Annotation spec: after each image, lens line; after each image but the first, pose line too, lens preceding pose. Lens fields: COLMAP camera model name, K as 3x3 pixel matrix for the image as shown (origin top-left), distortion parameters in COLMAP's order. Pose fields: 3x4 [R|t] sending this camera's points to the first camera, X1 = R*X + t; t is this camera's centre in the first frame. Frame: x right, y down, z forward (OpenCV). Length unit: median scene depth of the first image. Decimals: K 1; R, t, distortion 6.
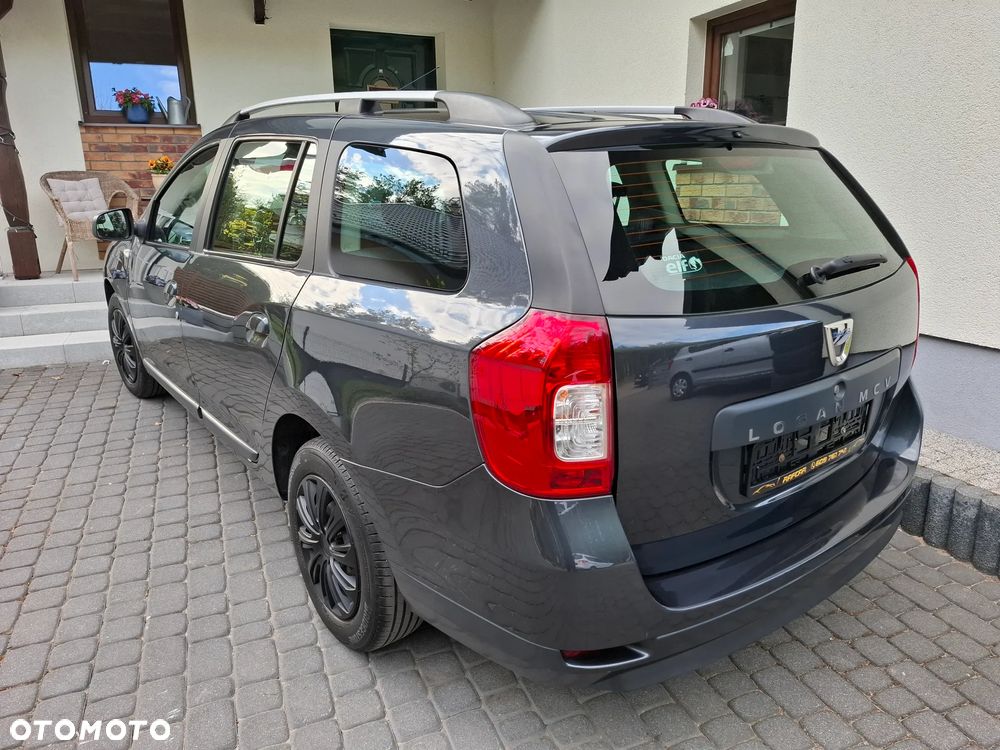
lens RADIAL K [[703.7, 0, 501.7], [0, 703.7, 368.2], [0, 0, 1]] dist [0.038587, -0.033534]
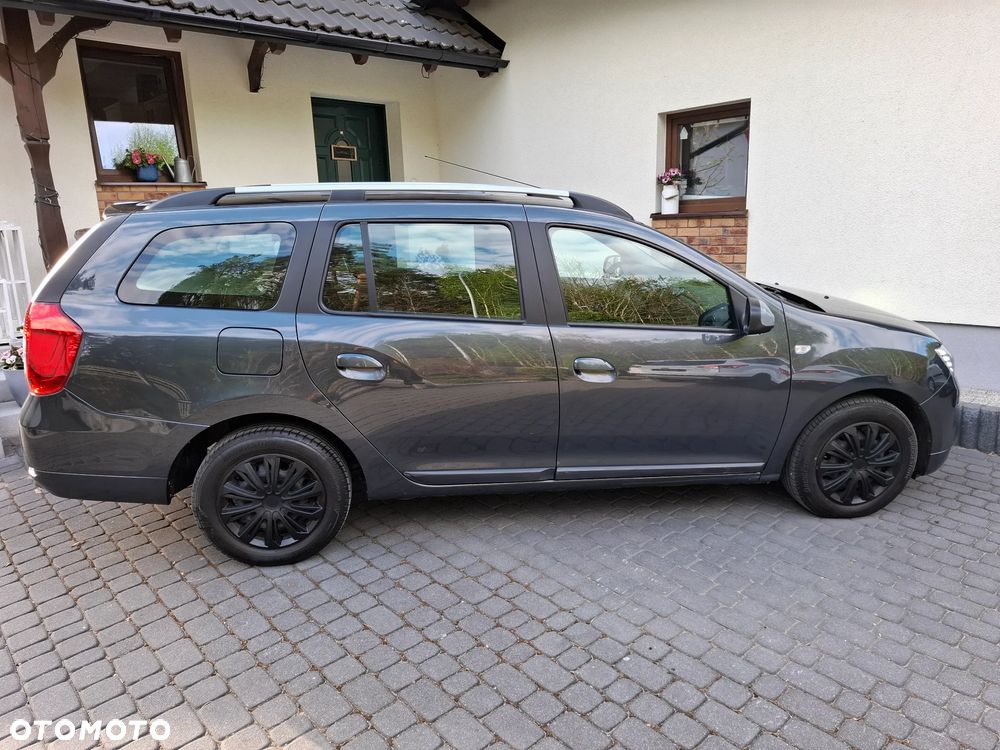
lens RADIAL K [[703.7, 0, 502.3], [0, 703.7, 370.2], [0, 0, 1]] dist [0.038587, -0.033534]
pose [[0.942382, -0.090046, 0.322191, -0.580282], [0.104248, 0.994183, -0.027062, 0.027771], [-0.317880, 0.059091, 0.946288, -0.231832]]
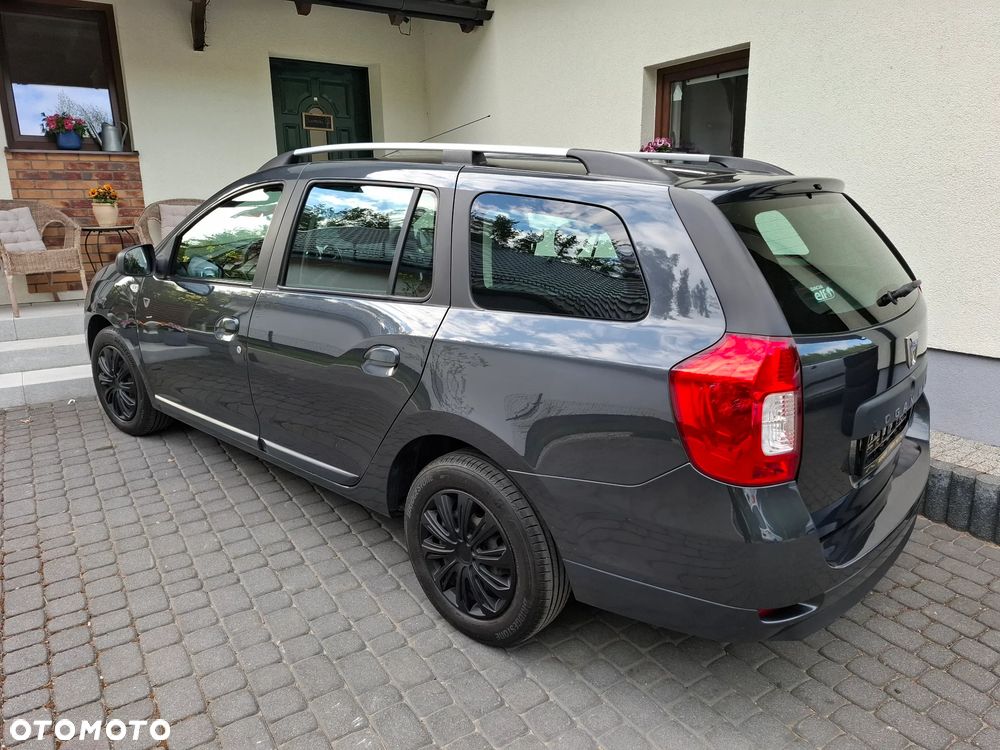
lens RADIAL K [[703.7, 0, 502.3], [0, 703.7, 365.1], [0, 0, 1]] dist [0.038587, -0.033534]
pose [[0.981978, -0.045712, 0.183385, -0.198985], [0.050799, 0.998441, -0.023138, -0.006968], [-0.182042, 0.032036, 0.982769, -0.051283]]
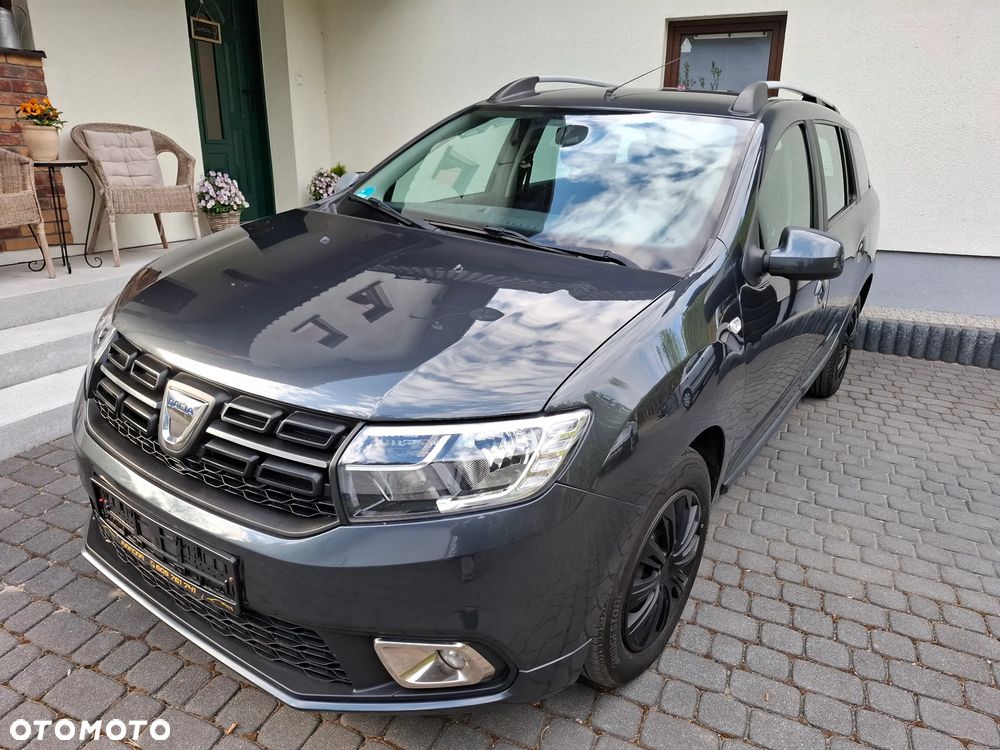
lens RADIAL K [[703.7, 0, 499.8], [0, 703.7, 372.1], [0, 0, 1]] dist [0.038587, -0.033534]
pose [[0.722638, -0.194007, 0.663443, -0.966009], [0.153914, 0.980870, 0.119184, -0.085611], [-0.673873, 0.015986, 0.738674, 0.316731]]
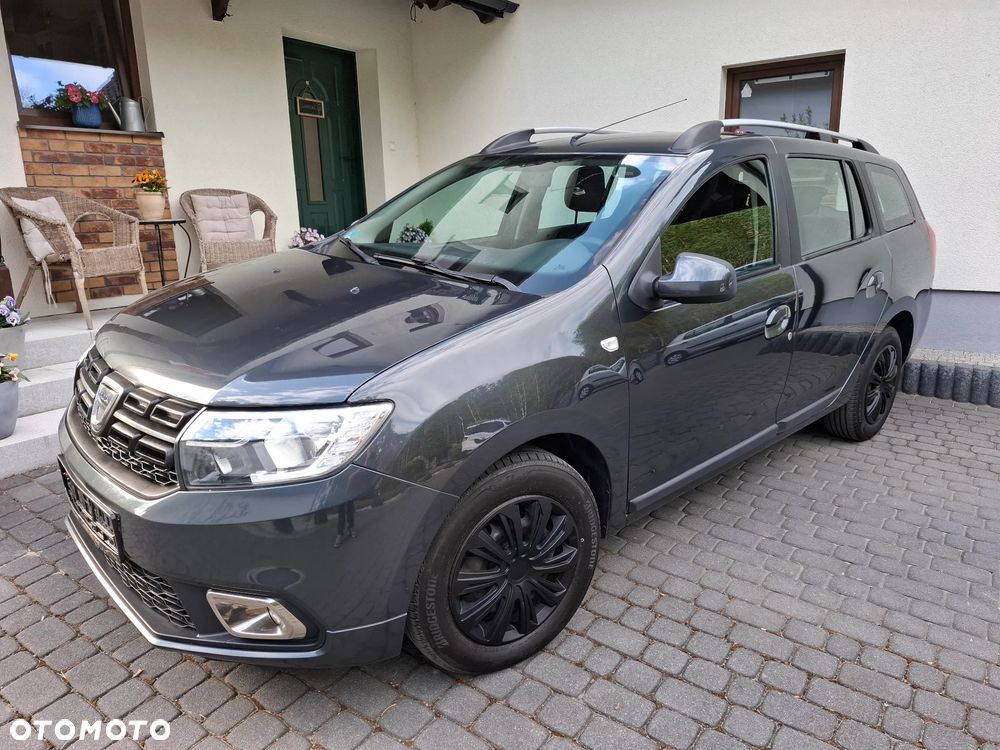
lens RADIAL K [[703.7, 0, 495.1], [0, 703.7, 371.9], [0, 0, 1]] dist [0.038587, -0.033534]
pose [[0.854186, -0.129111, 0.503684, -0.850220], [0.142943, 0.989667, 0.011272, -0.031278], [-0.499934, 0.062370, 0.863815, 0.164194]]
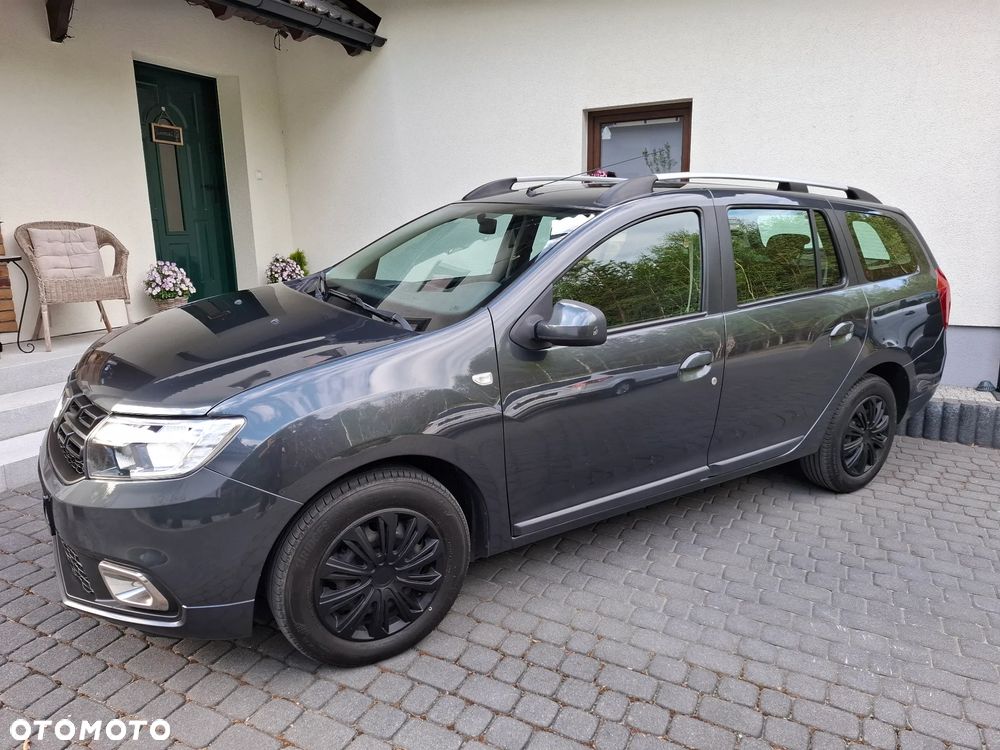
lens RADIAL K [[703.7, 0, 497.4], [0, 703.7, 372.0], [0, 0, 1]] dist [0.038587, -0.033534]
pose [[0.756581, -0.137696, 0.639238, -0.829538], [0.172204, 0.985026, 0.008367, -0.054406], [-0.630818, 0.103749, 0.768964, 0.155016]]
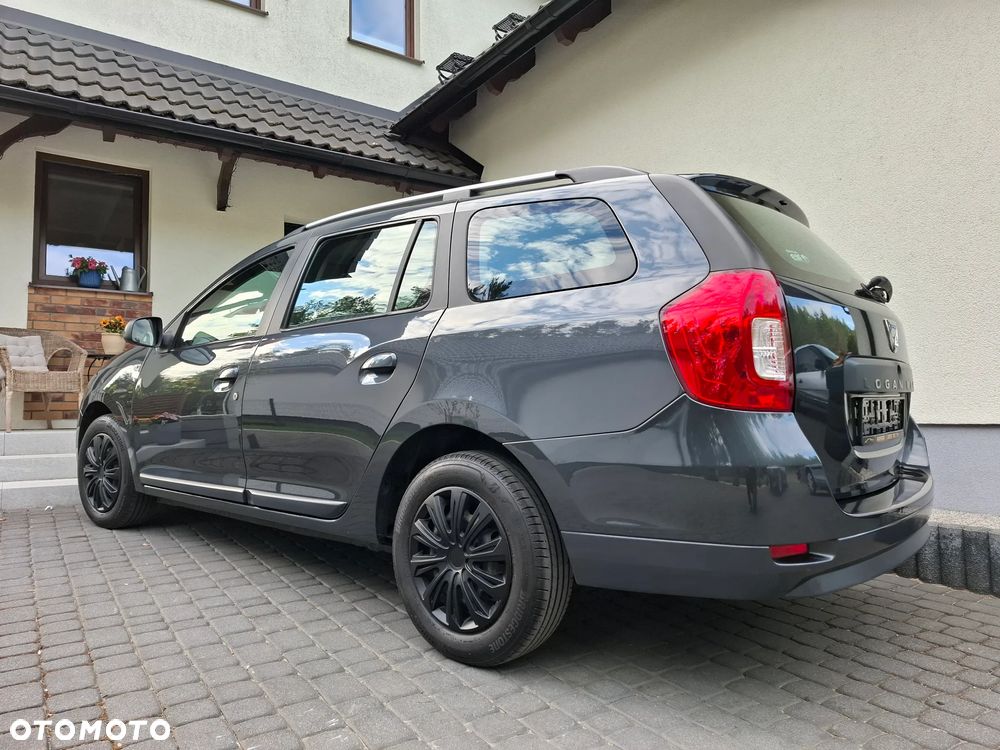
lens RADIAL K [[703.7, 0, 496.1], [0, 703.7, 360.0], [0, 0, 1]] dist [0.038587, -0.033534]
pose [[0.980707, 0.014243, 0.194961, -0.208775], [0.049721, 0.946367, -0.319245, 0.162660], [-0.189052, 0.322780, 0.927401, -0.032164]]
